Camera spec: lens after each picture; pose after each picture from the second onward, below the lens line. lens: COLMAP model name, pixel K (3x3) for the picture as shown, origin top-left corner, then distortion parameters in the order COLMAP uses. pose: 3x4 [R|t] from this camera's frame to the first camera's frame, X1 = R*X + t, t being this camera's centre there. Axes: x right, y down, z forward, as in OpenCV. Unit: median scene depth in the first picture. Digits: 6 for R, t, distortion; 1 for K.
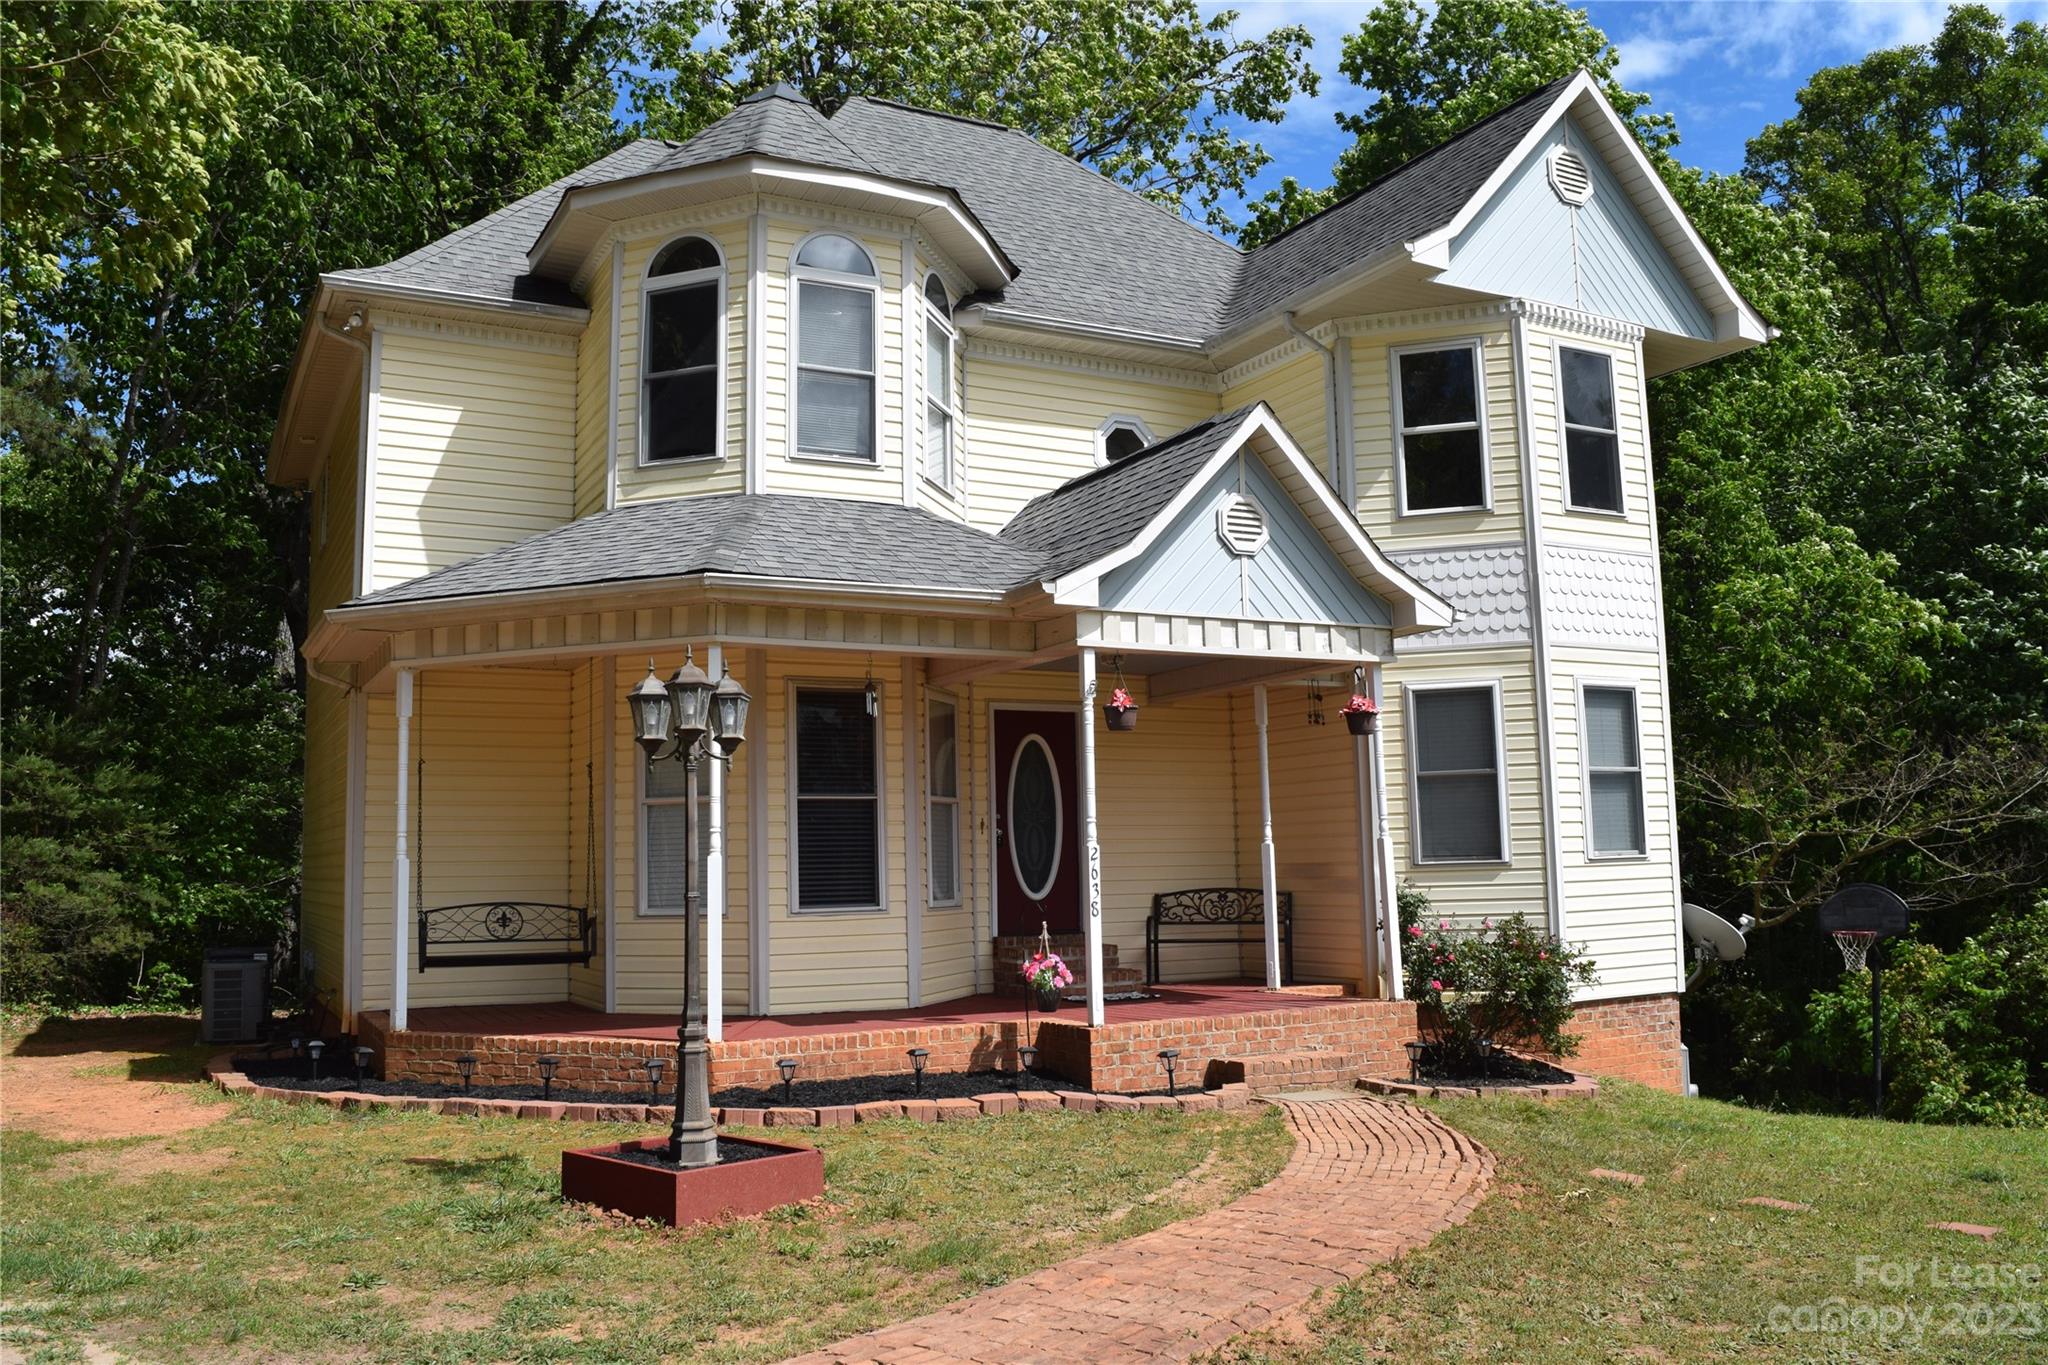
lens RADIAL K [[1623.6, 0, 1010.3], [0, 1623.6, 674.7], [0, 0, 1]] dist [-0.087198, -0.013983]
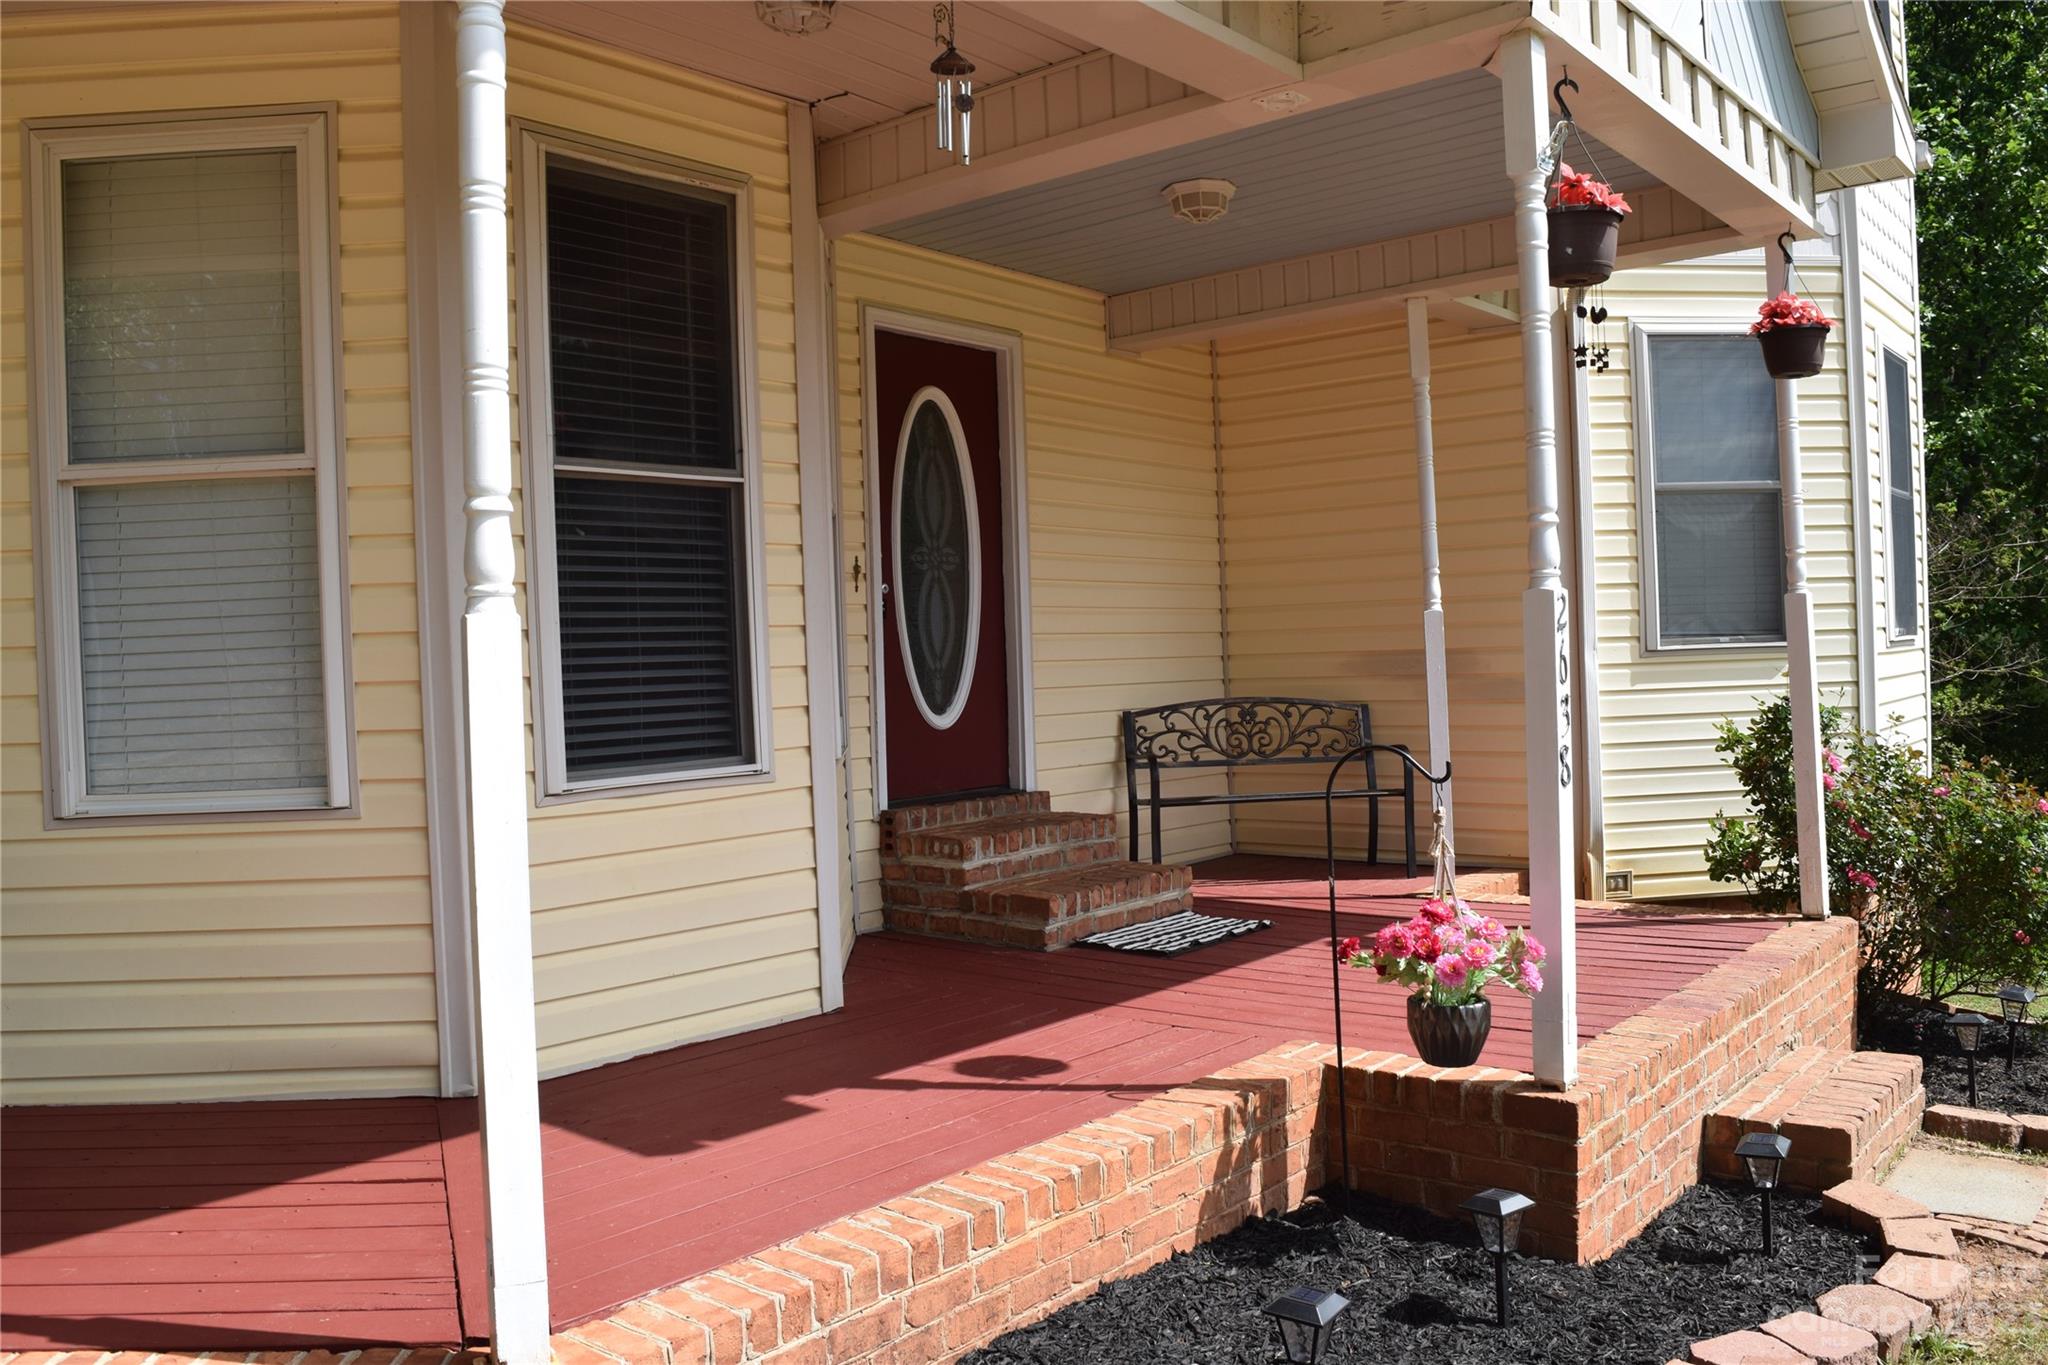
lens RADIAL K [[1623.6, 0, 1024.4], [0, 1623.6, 690.0], [0, 0, 1]] dist [-0.087198, -0.013983]
pose [[0.925582, -0.017632, 0.378135, -0.156259], [-0.031636, 0.991817, 0.123685, 0.071336], [-0.377222, -0.126444, 0.917451, 0.587137]]
